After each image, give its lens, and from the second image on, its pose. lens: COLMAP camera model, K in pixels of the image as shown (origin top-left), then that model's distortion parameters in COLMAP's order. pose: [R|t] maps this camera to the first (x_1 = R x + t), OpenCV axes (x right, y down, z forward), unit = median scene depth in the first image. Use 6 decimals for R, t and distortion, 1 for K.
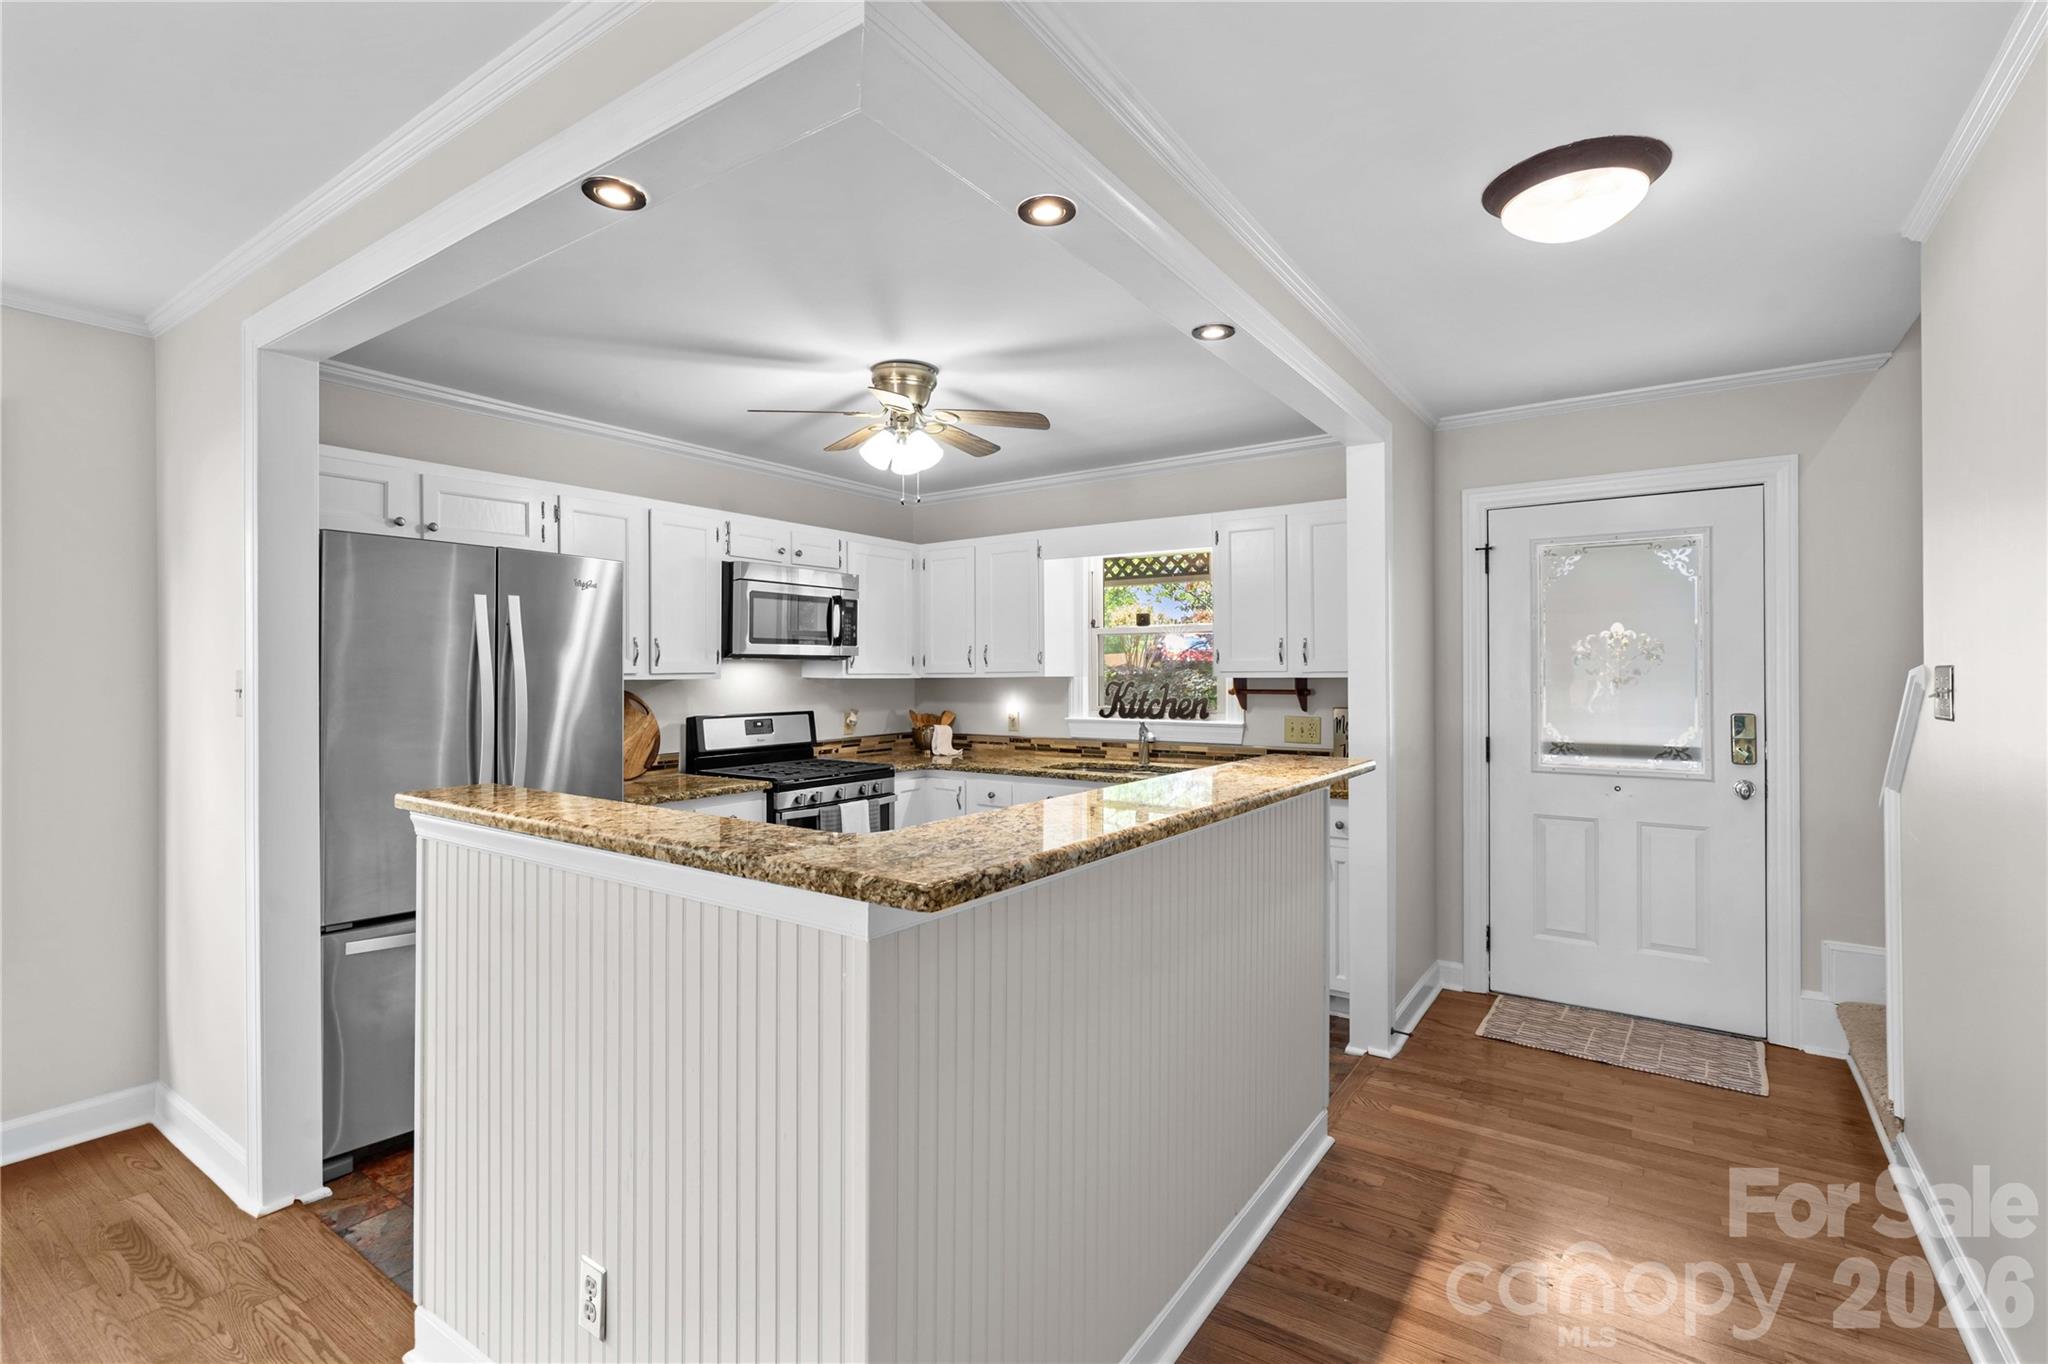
lens RADIAL K [[940.0, 0, 1038.4], [0, 940.0, 665.0], [0, 0, 1]] dist [-0.005360, 0.002854]
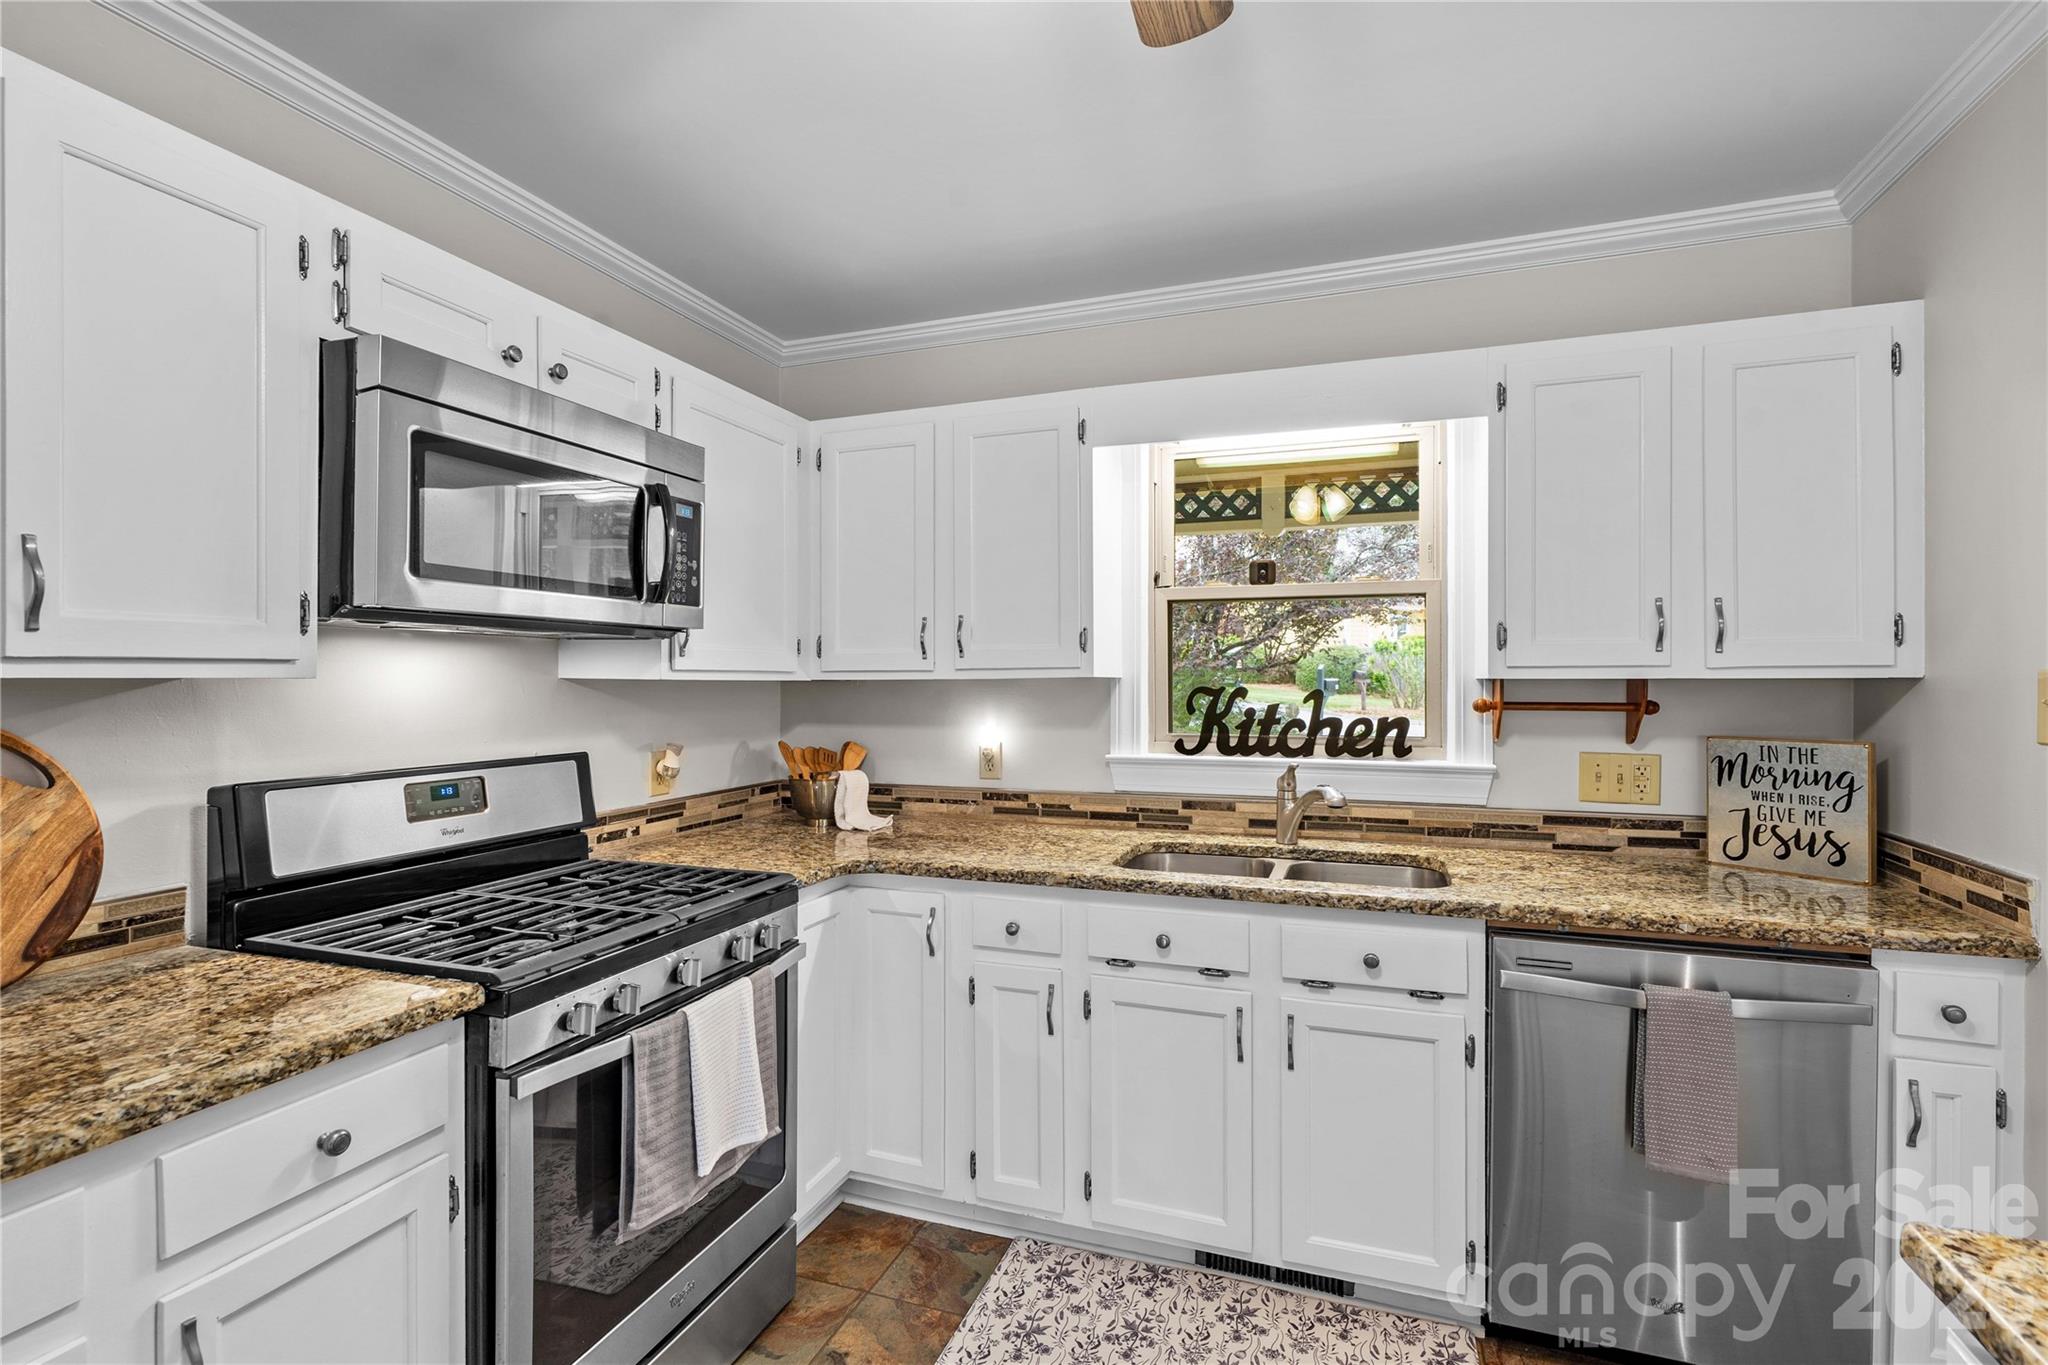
lens RADIAL K [[940.0, 0, 1050.5], [0, 940.0, 680.6], [0, 0, 1]] dist [-0.005360, 0.002854]
pose [[0.966158, 0.002119, 0.257942, -0.156719], [-0.004050, 0.999968, 0.006955, 0.011822], [-0.257919, -0.007764, 0.966135, 0.562886]]
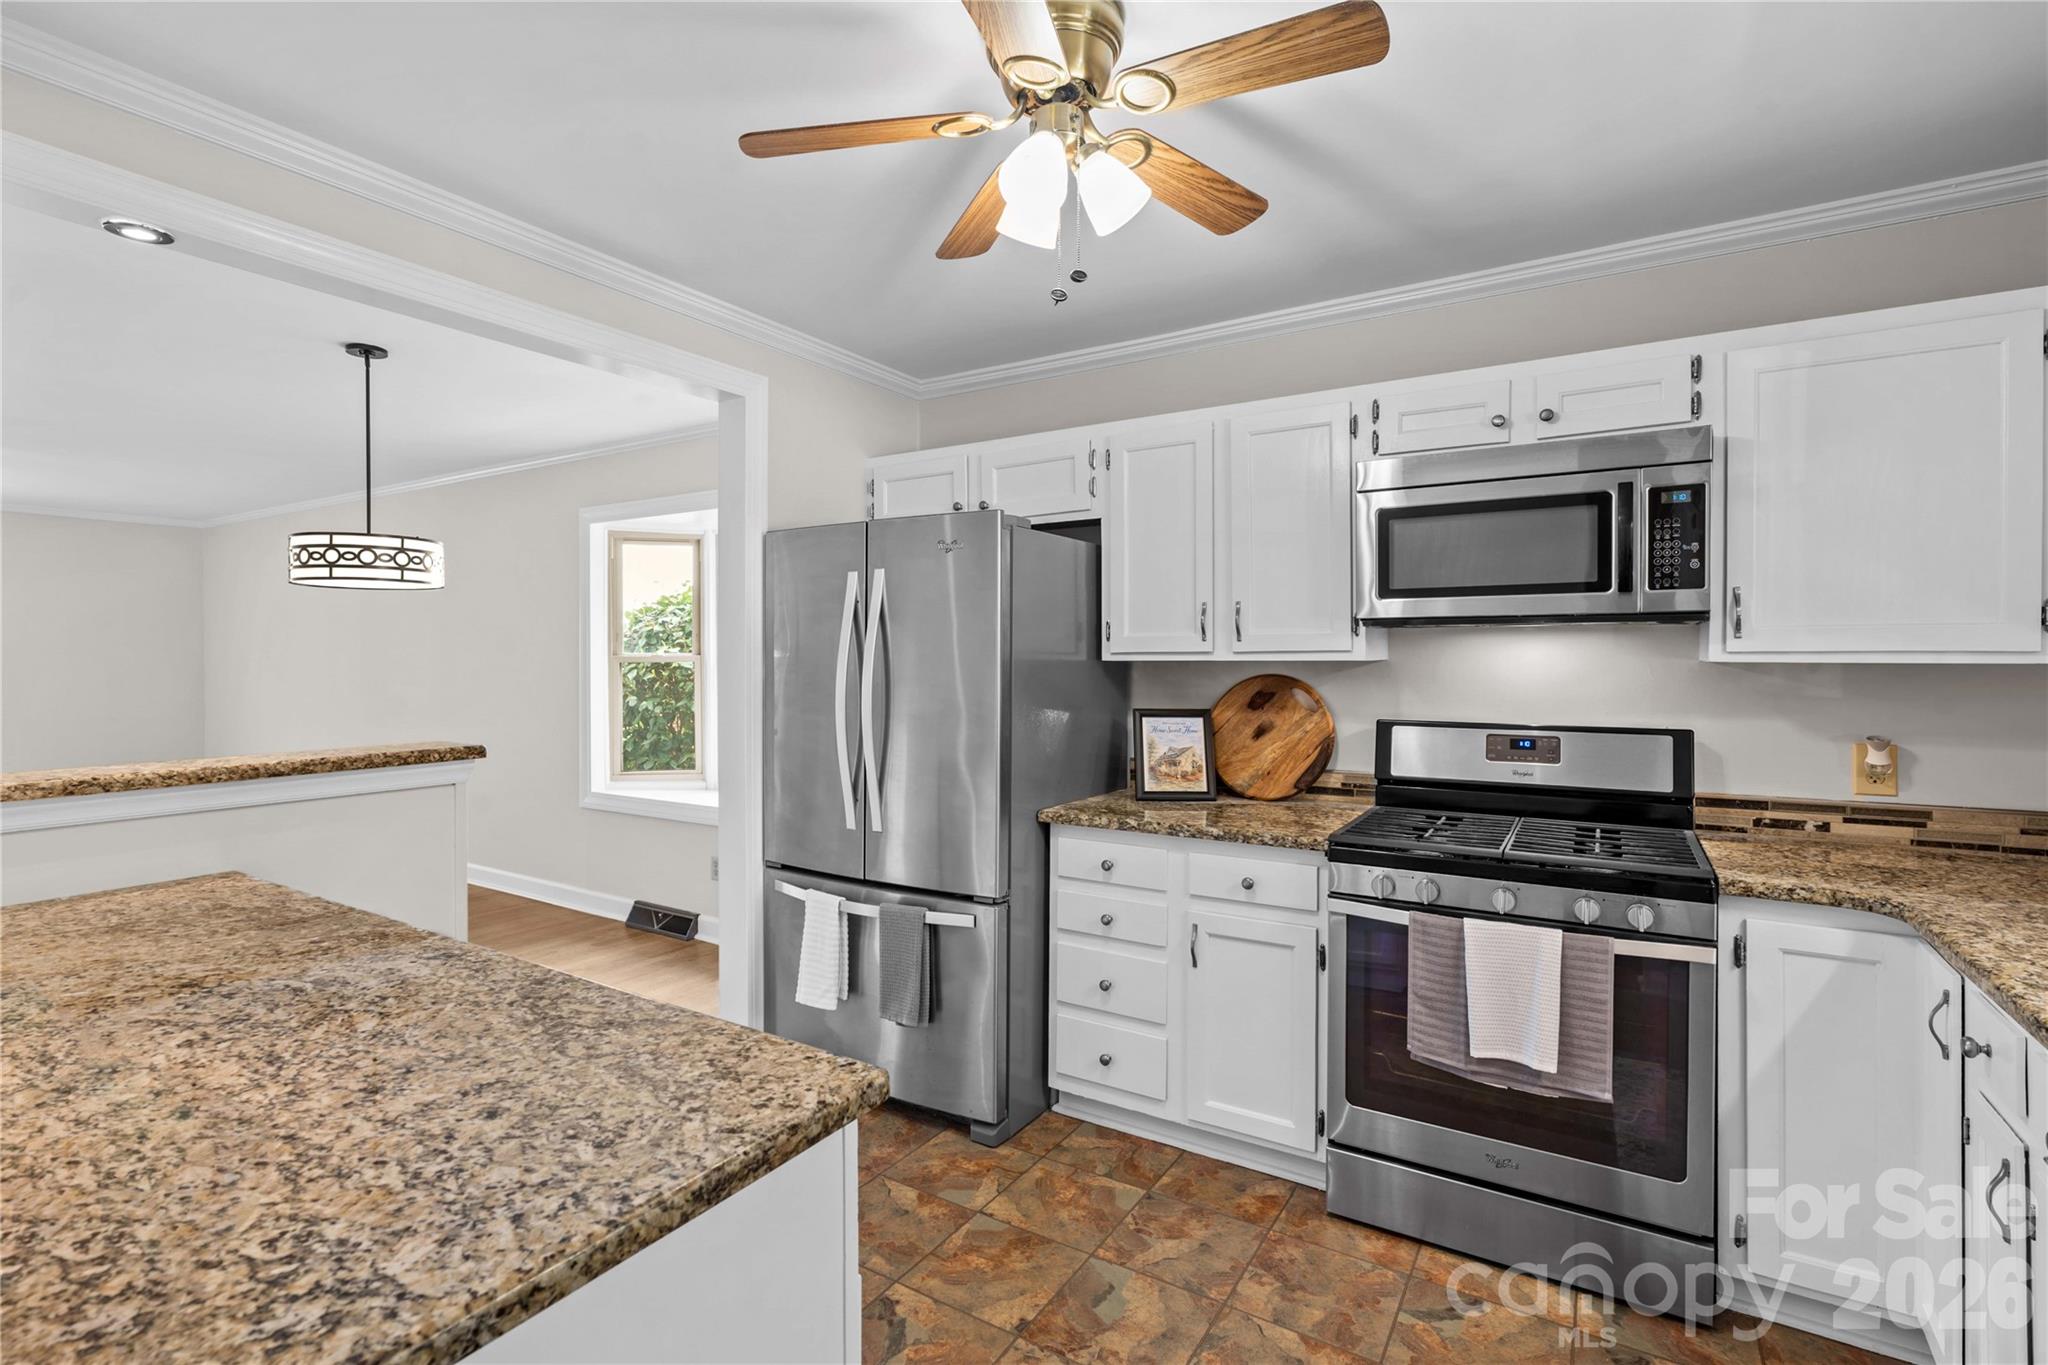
lens RADIAL K [[940.0, 0, 1001.4], [0, 940.0, 673.9], [0, 0, 1]] dist [-0.005360, 0.002854]
pose [[0.002215, 0.014782, -0.999888, 0.255215], [0.007920, 0.999859, 0.014799, 0.012106], [0.999966, -0.007952, 0.002097, 0.719956]]
